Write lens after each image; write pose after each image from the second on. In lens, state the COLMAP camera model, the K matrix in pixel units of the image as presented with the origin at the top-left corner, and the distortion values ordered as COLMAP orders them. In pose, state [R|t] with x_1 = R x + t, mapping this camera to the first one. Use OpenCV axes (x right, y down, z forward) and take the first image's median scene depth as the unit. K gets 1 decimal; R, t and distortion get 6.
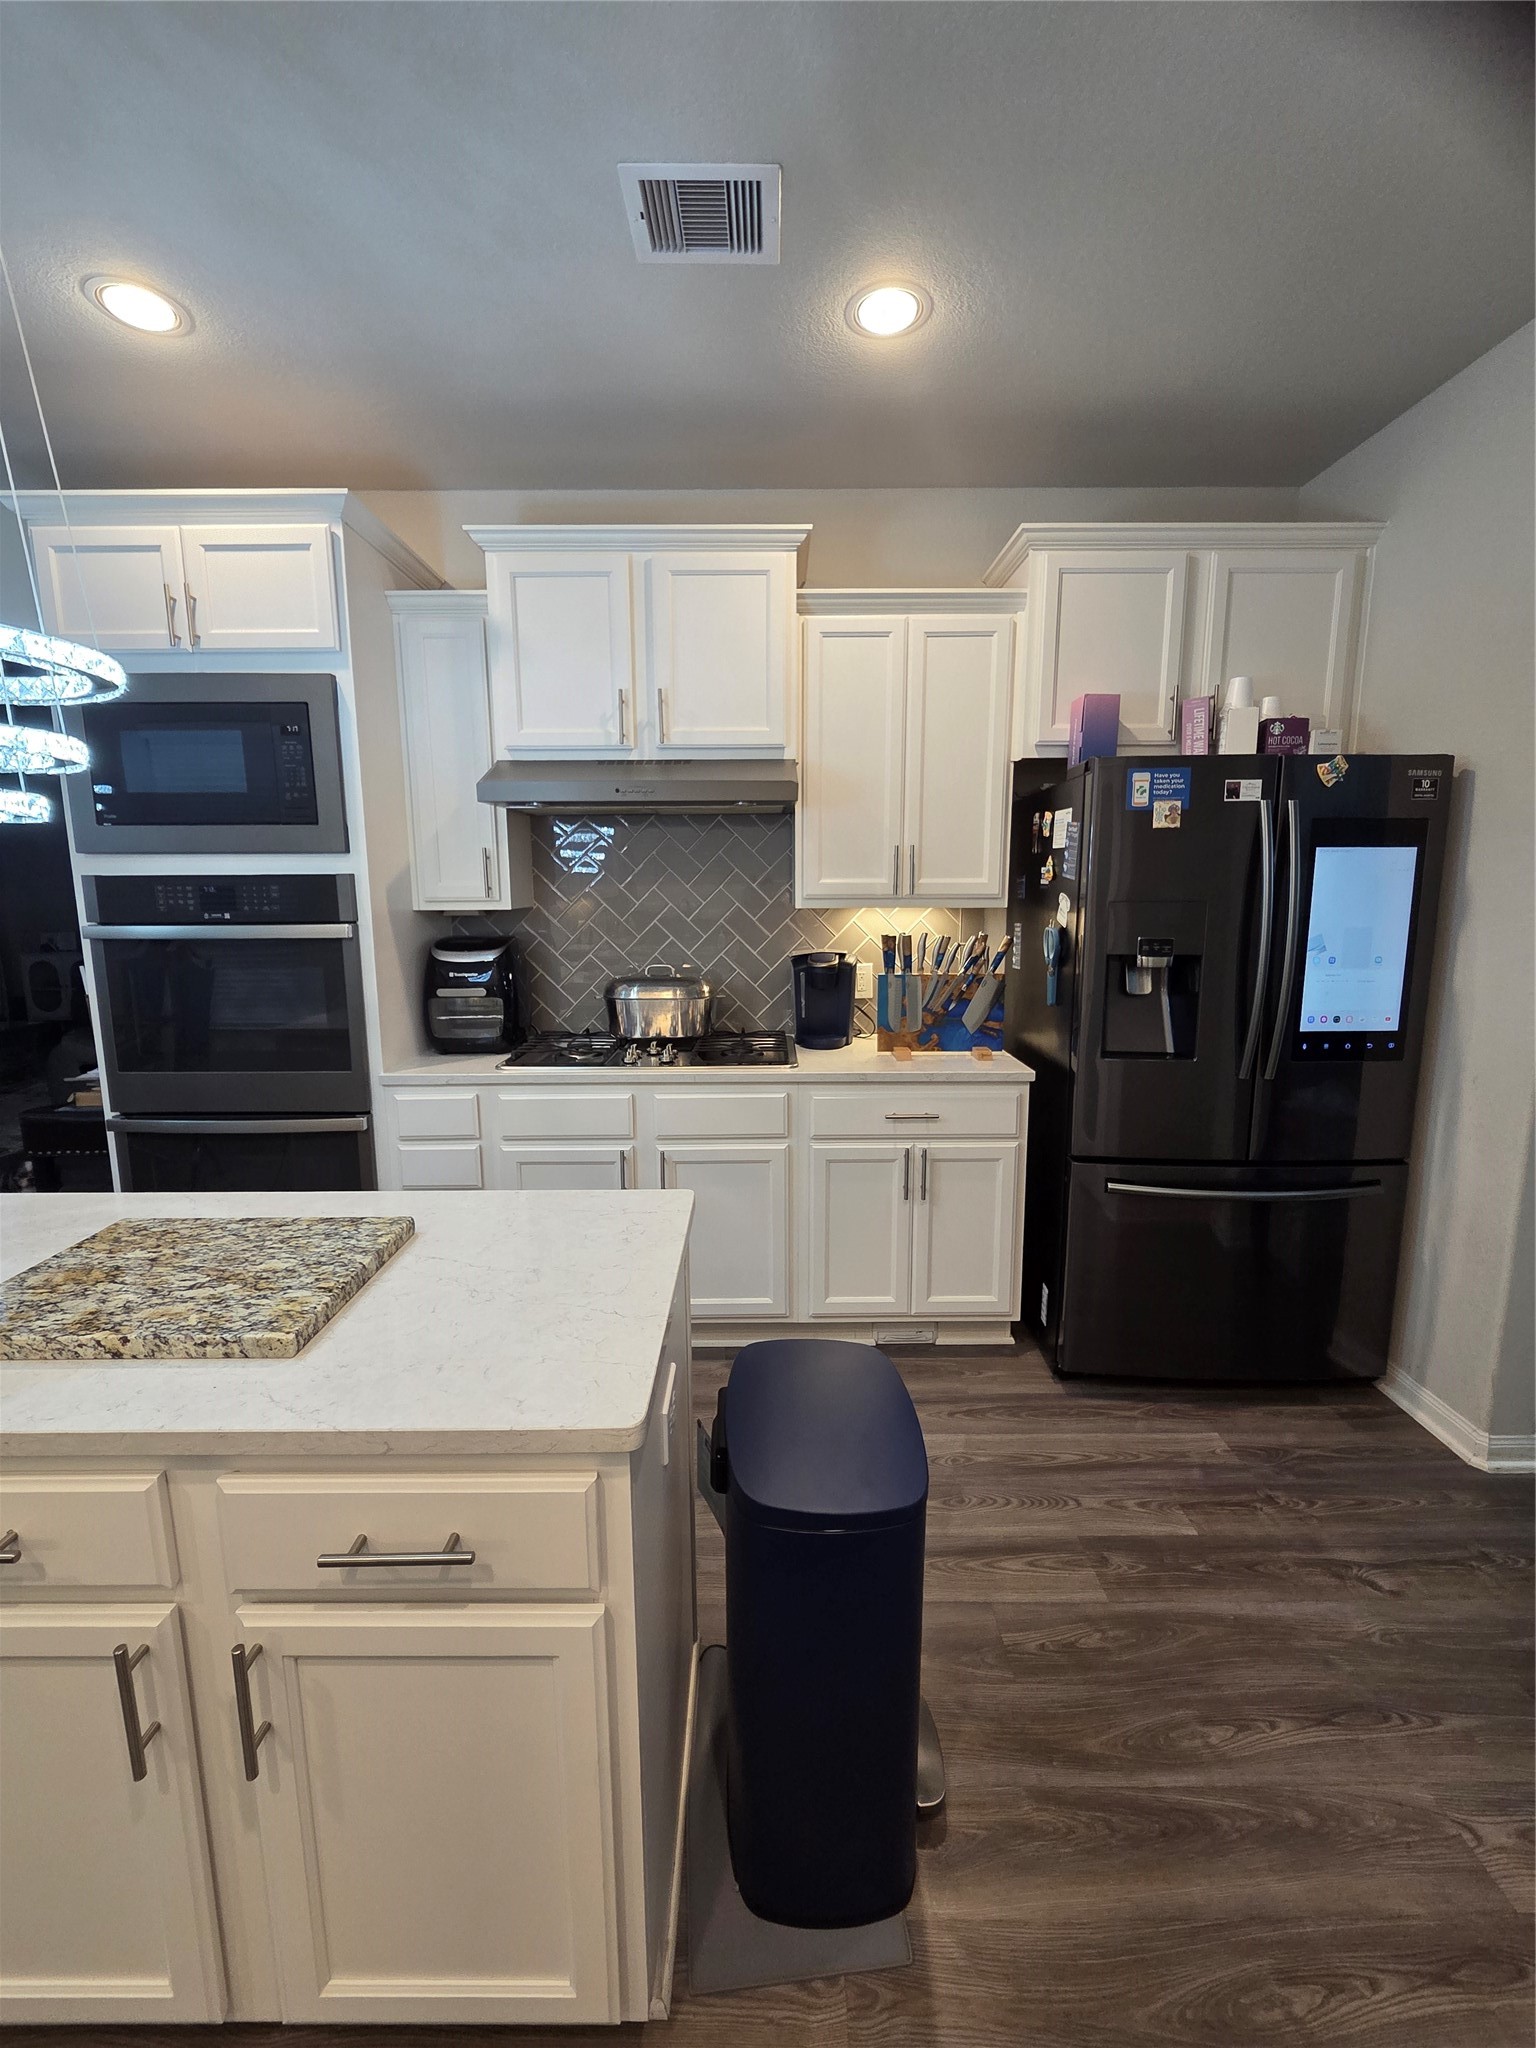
lens RADIAL K [[842.6, 0, 768.6], [0, 842.6, 1027.3], [0, 0, 1]] dist [-0.001432, -0.000693]
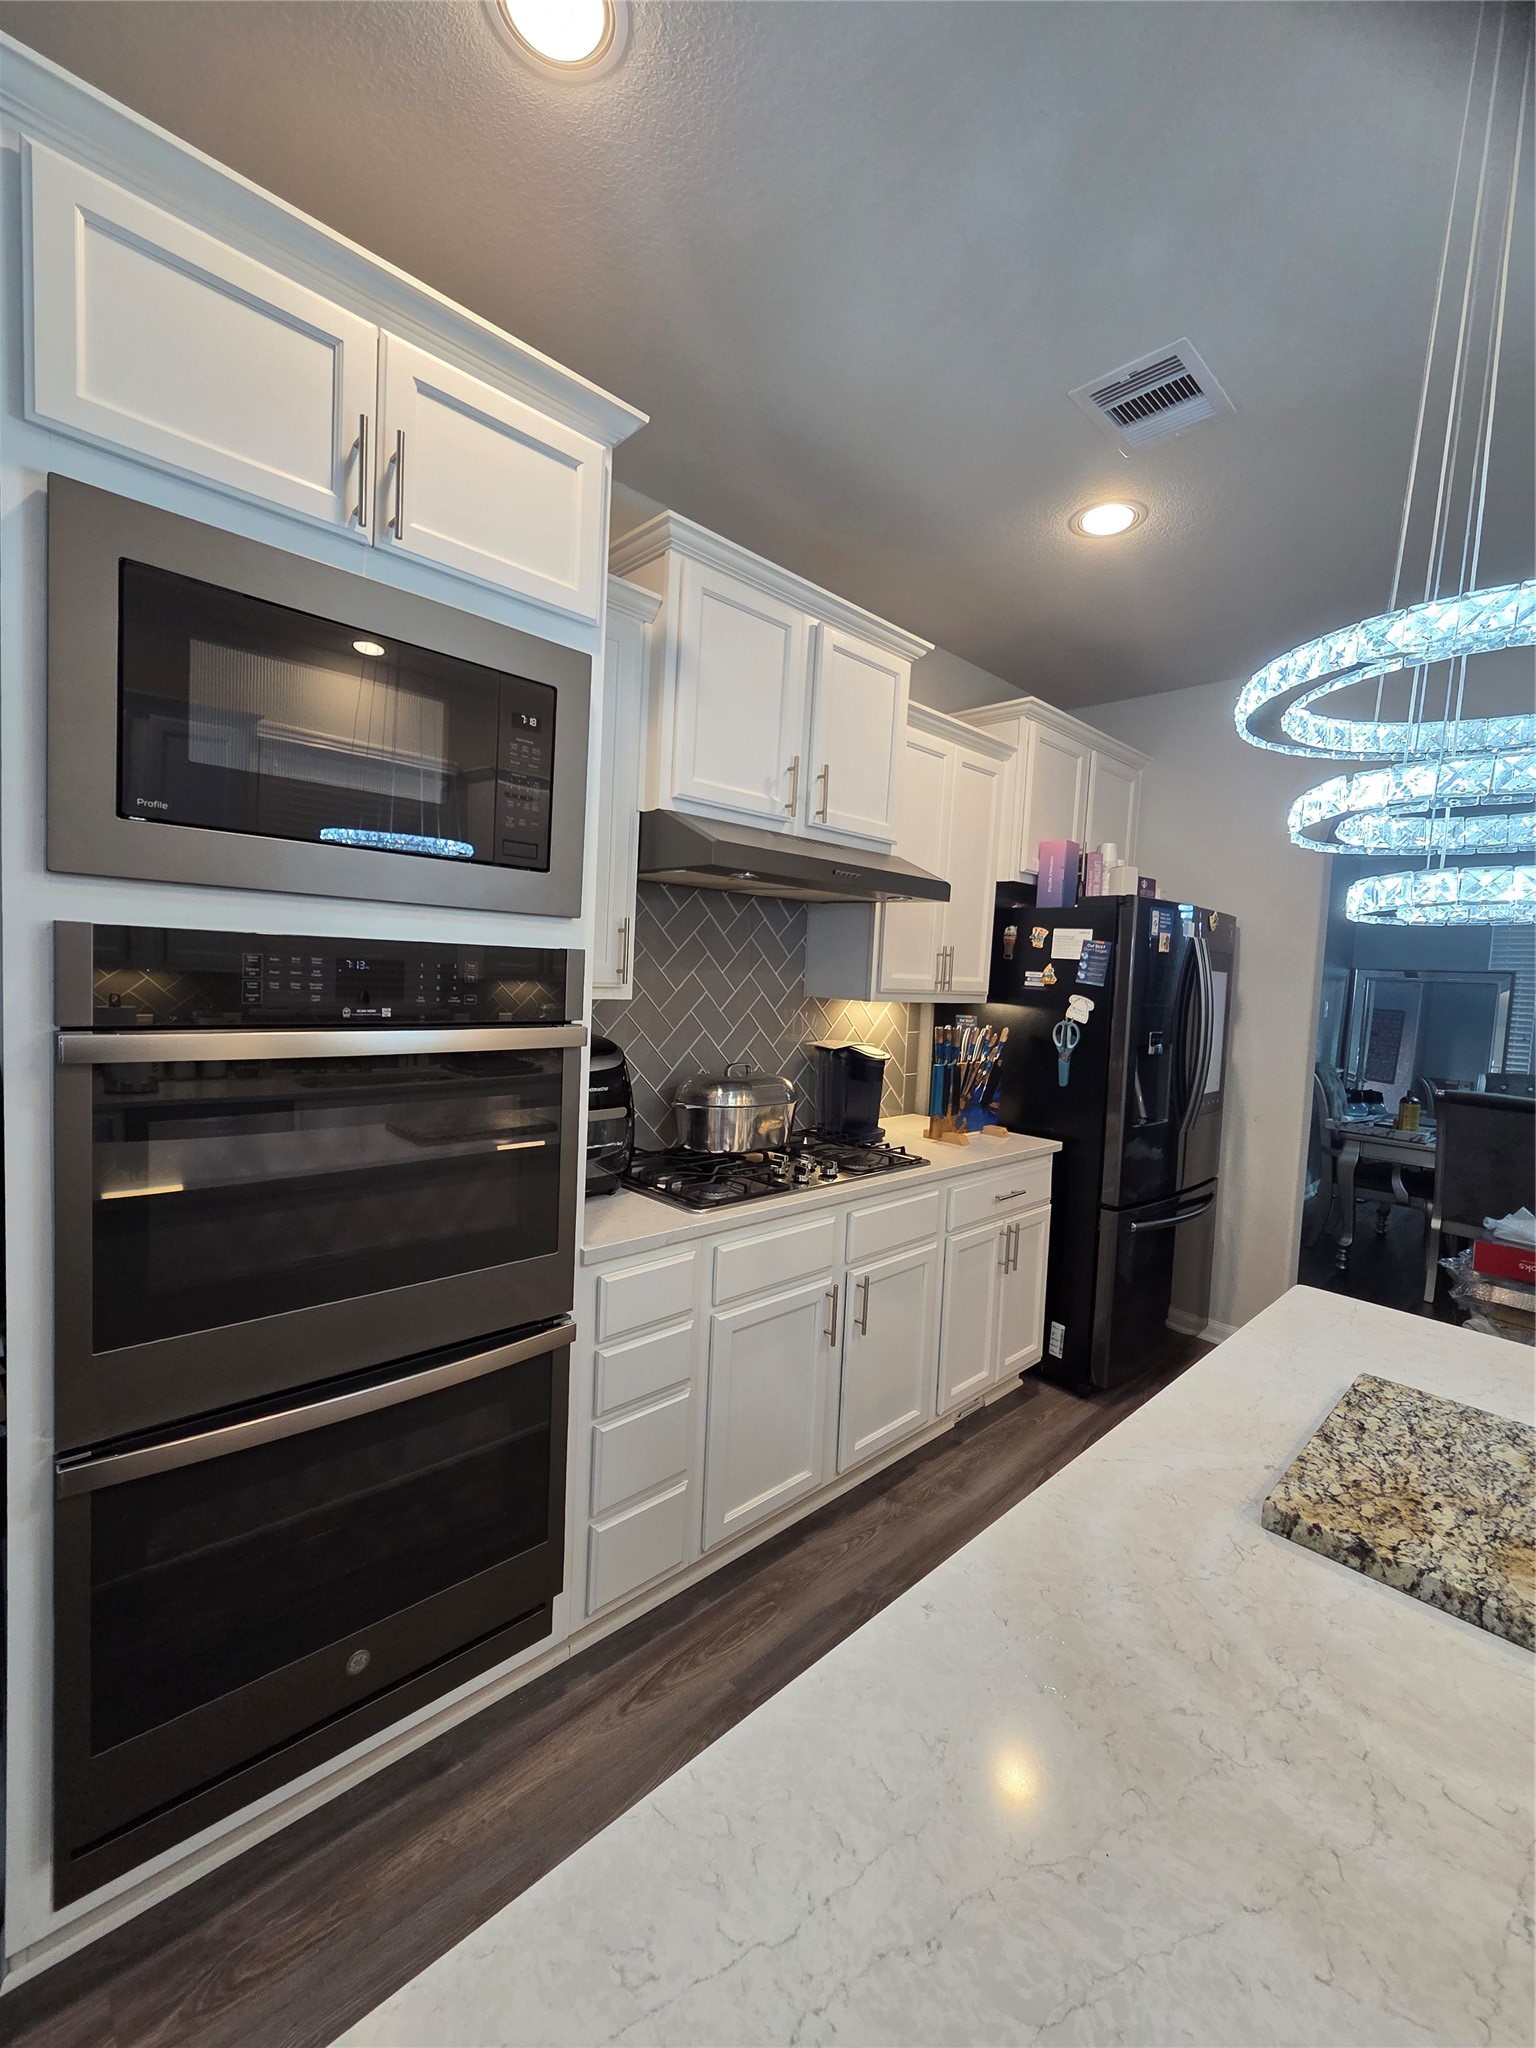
lens RADIAL K [[842.6, 0, 769.1], [0, 842.6, 1026.9], [0, 0, 1]] dist [-0.001432, -0.000693]
pose [[0.726071, -0.008769, 0.687564, -0.860367], [0.063013, 0.996560, -0.053832, -0.078191], [-0.684726, 0.082411, 0.724126, 0.430332]]
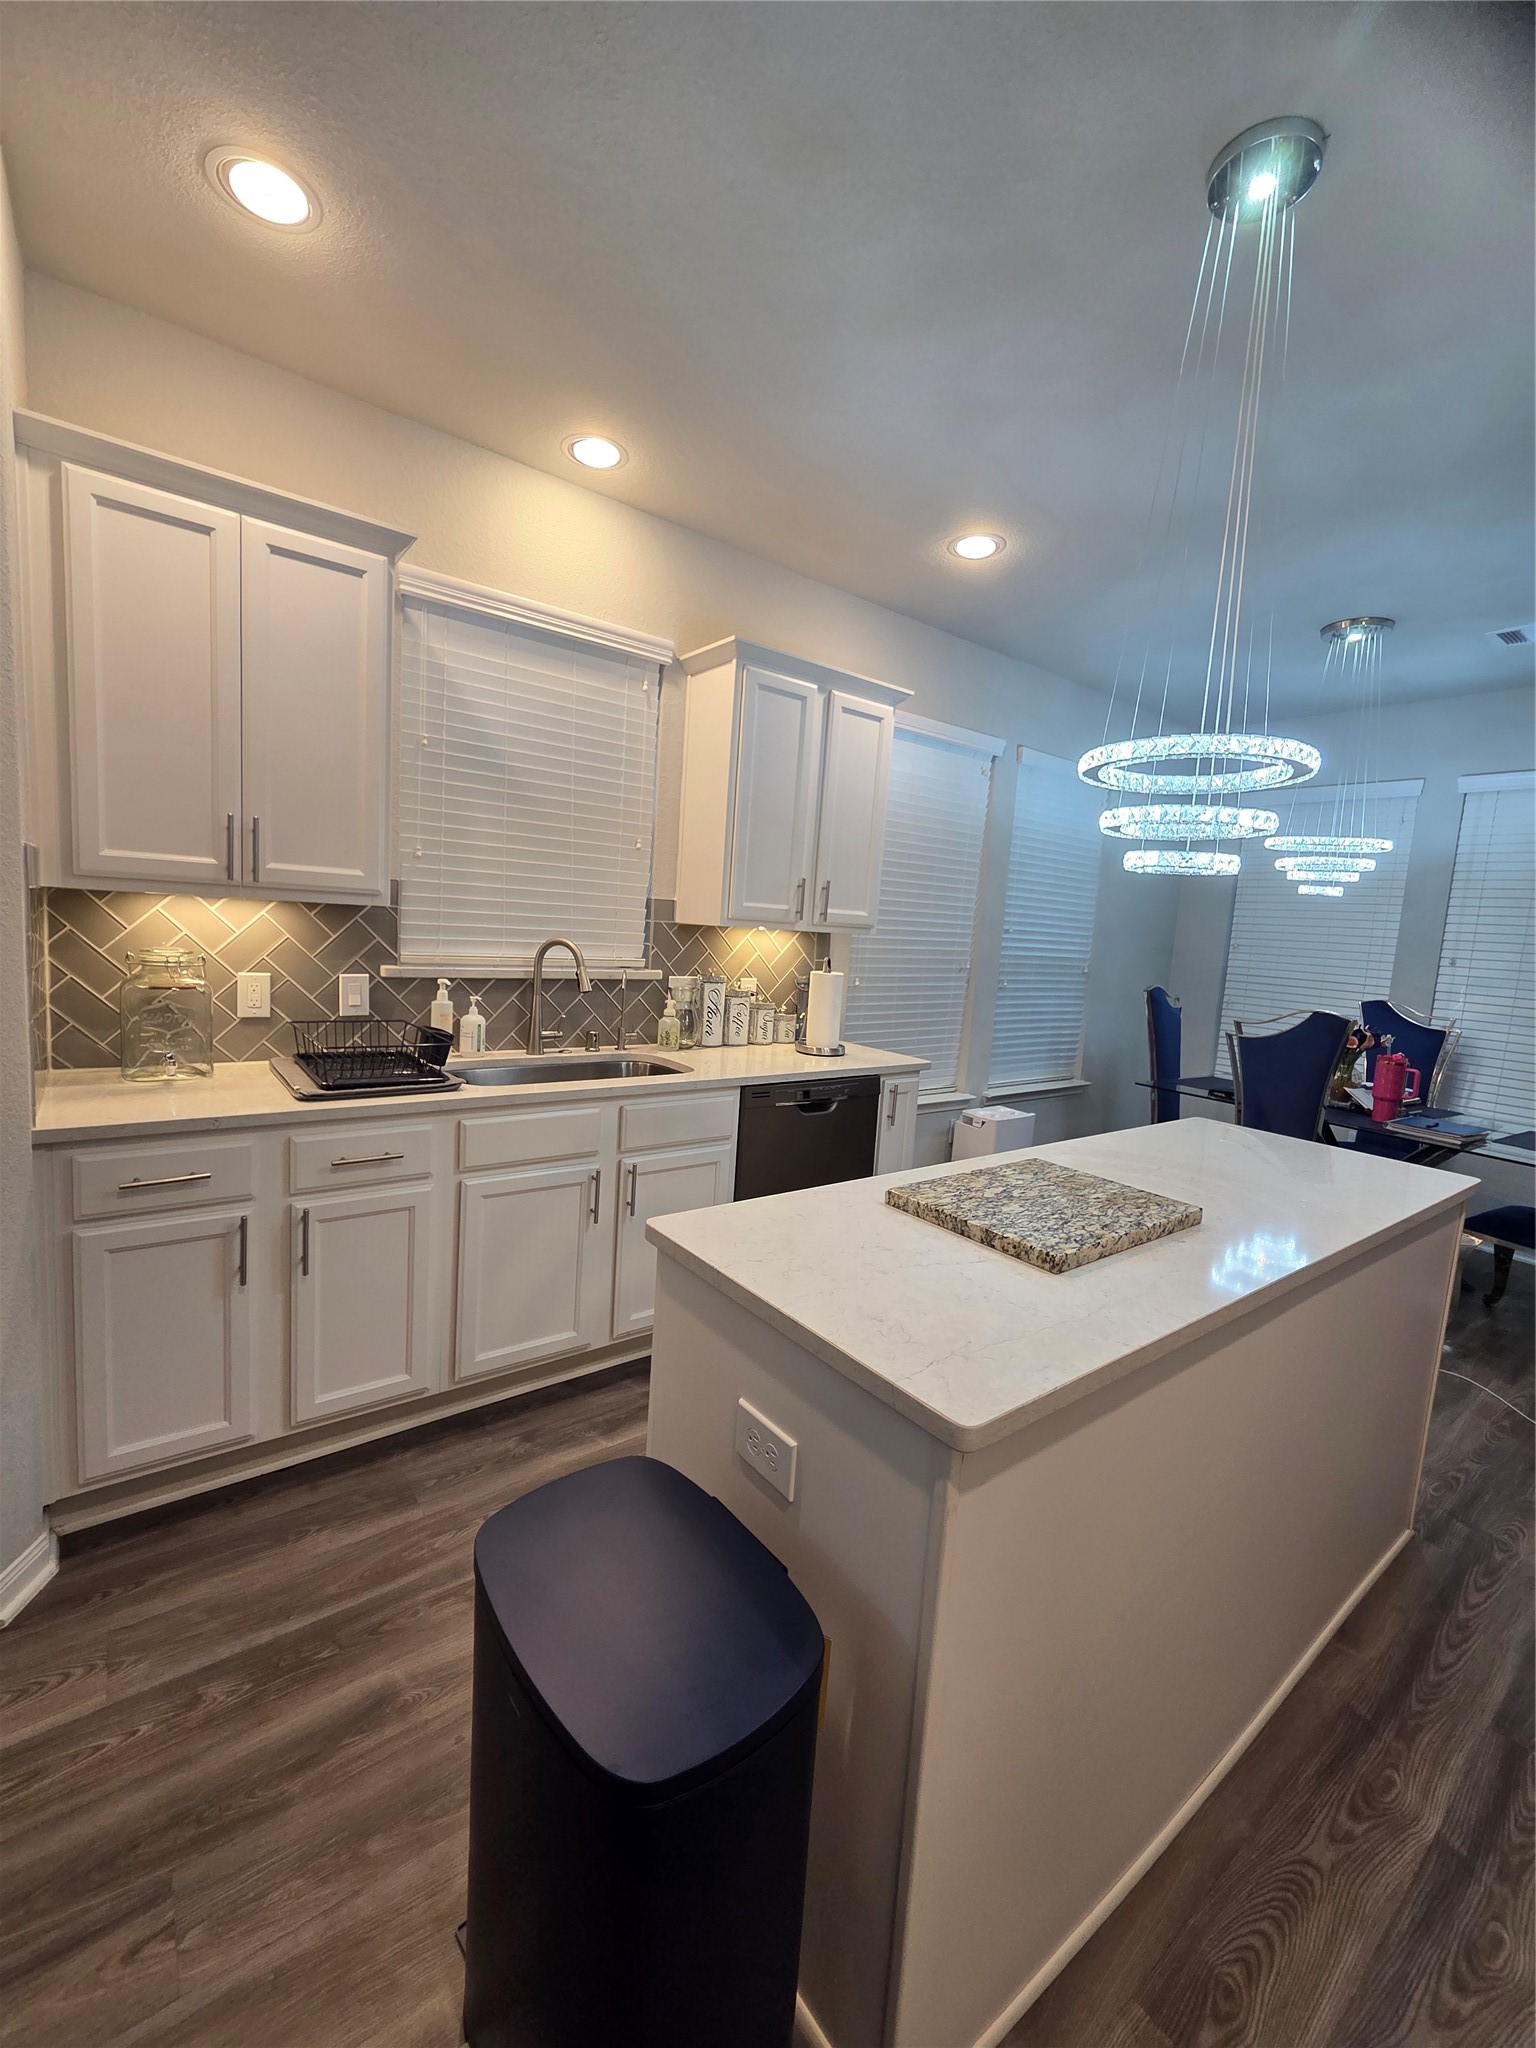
lens RADIAL K [[842.6, 0, 765.7], [0, 842.6, 1006.4], [0, 0, 1]] dist [-0.001432, -0.000693]
pose [[-0.799358, 0.014756, -0.600673, 0.232749], [-0.162221, 0.957274, 0.239396, -0.125336], [0.578542, 0.288805, -0.762811, 0.831695]]
